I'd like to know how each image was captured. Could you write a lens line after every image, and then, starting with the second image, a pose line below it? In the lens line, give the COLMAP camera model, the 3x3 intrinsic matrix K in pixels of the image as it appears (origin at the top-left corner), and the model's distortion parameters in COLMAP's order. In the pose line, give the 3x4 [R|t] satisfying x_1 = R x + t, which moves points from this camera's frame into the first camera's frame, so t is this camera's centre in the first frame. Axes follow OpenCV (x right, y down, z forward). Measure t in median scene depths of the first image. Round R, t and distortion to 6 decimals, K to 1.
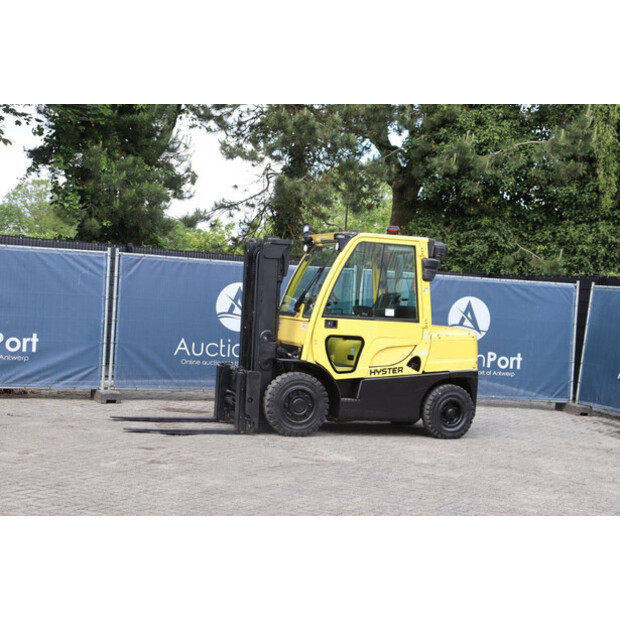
lens RADIAL K [[1063.0, 0, 310.0], [0, 1063.0, 310.0], [0, 0, 1]] dist [0.189847, 0.112780]
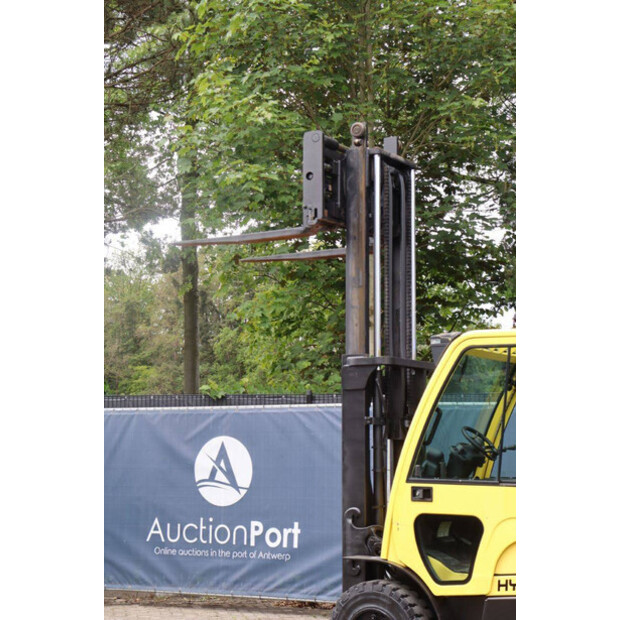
lens RADIAL K [[1314.9, 0, 310.0], [0, 1314.9, 310.0], [0, 0, 1]] dist [0.416631, -0.070533]
pose [[0.633352, -0.136199, -0.761784, 0.468003], [0.017871, 0.986702, -0.161553, 0.025791], [0.773657, 0.088706, 0.627364, 0.421874]]
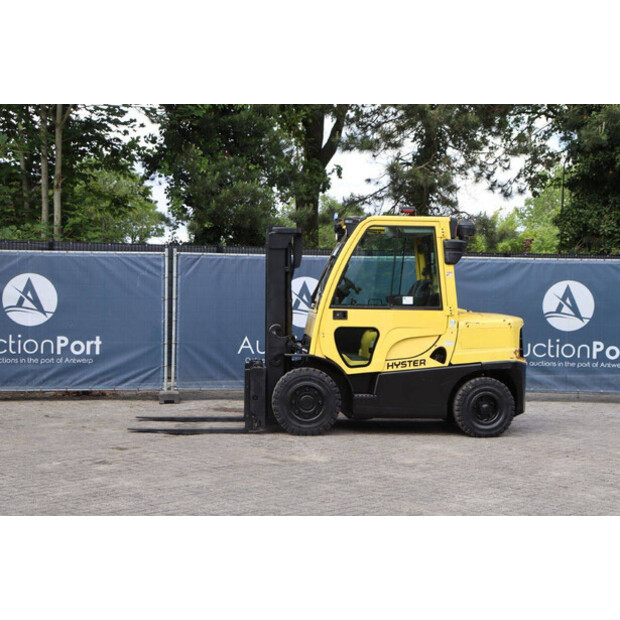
lens RADIAL K [[1063.0, 0, 310.0], [0, 1063.0, 310.0], [0, 0, 1]] dist [0.189847, 0.112780]
pose [[0.962860, -0.039352, -0.267119, 0.210388], [0.038643, 0.999222, -0.007916, 0.012816], [0.267222, -0.002700, 0.963631, 0.076771]]
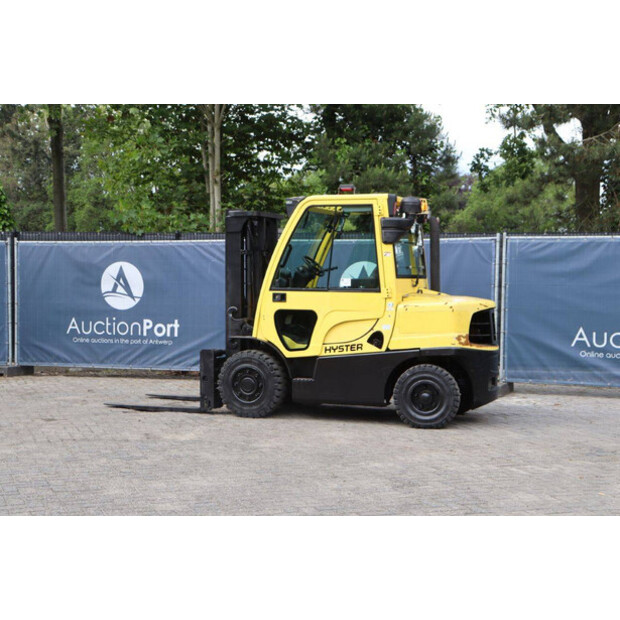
lens RADIAL K [[1063.0, 0, 310.0], [0, 1063.0, 310.0], [0, 0, 1]] dist [0.189847, 0.112780]
pose [[0.757698, -0.033950, -0.651722, 0.552388], [0.029113, 0.999410, -0.018215, 0.035690], [0.651956, -0.005172, 0.758239, 0.270651]]
